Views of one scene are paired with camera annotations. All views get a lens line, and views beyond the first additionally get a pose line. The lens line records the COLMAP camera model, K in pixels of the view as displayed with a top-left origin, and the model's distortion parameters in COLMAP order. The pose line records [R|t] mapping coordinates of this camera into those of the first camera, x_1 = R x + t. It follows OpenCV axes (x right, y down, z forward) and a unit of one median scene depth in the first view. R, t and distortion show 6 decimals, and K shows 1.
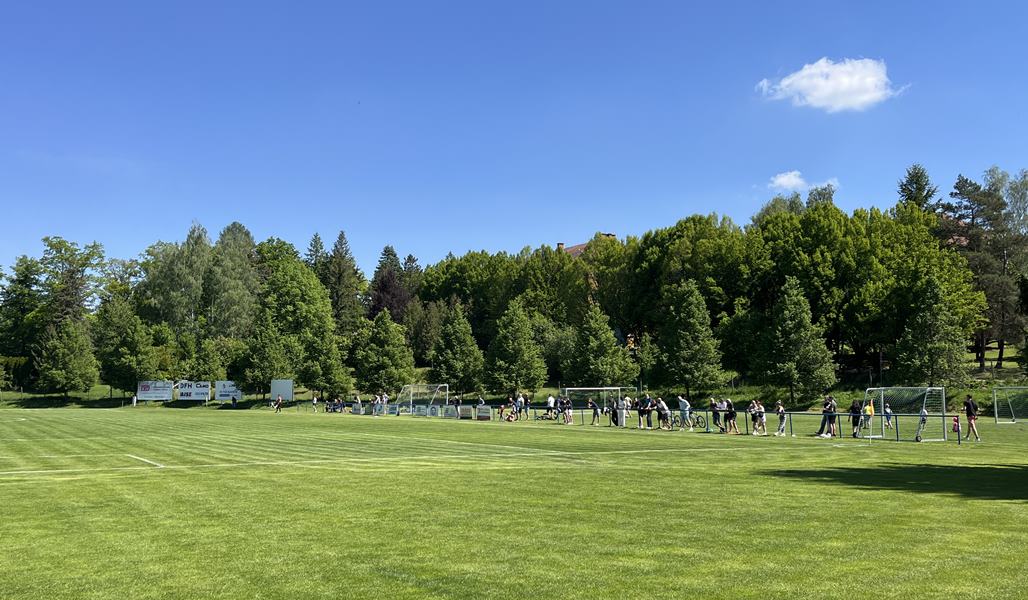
lens RADIAL K [[963.3, 0, 502.8], [0, 963.3, 299.2], [0, 0, 1]] dist [0.042555, 0.000000]
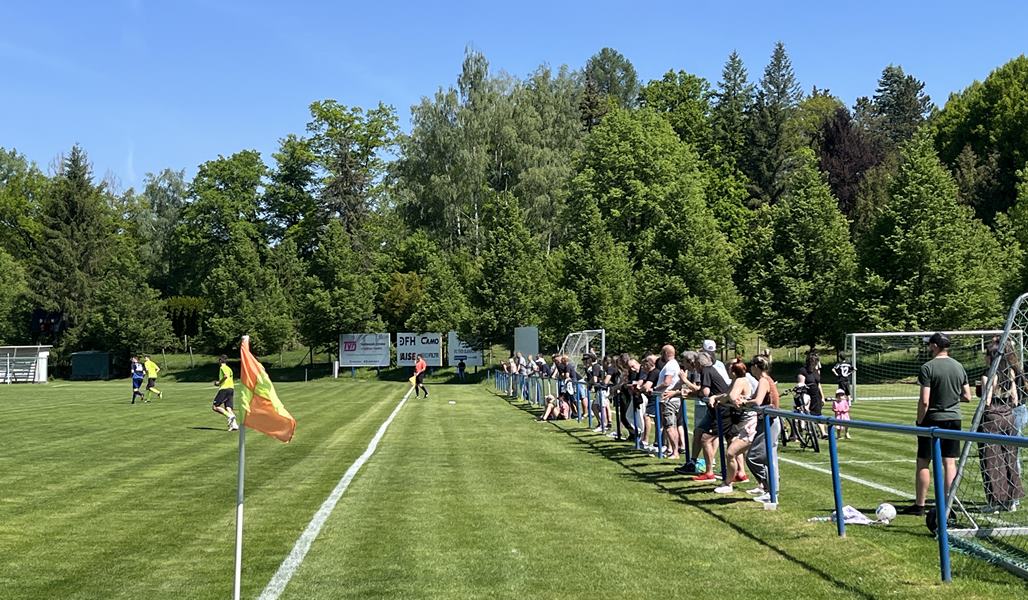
lens RADIAL K [[1590.6, 0, 519.3], [0, 1590.6, 300.2], [0, 0, 1]] dist [0.061372, 0.000000]
pose [[0.880404, -0.025886, -0.473517, 0.170566], [0.055434, 0.997281, 0.048549, 0.027201], [0.470973, -0.068992, 0.879446, 0.249980]]
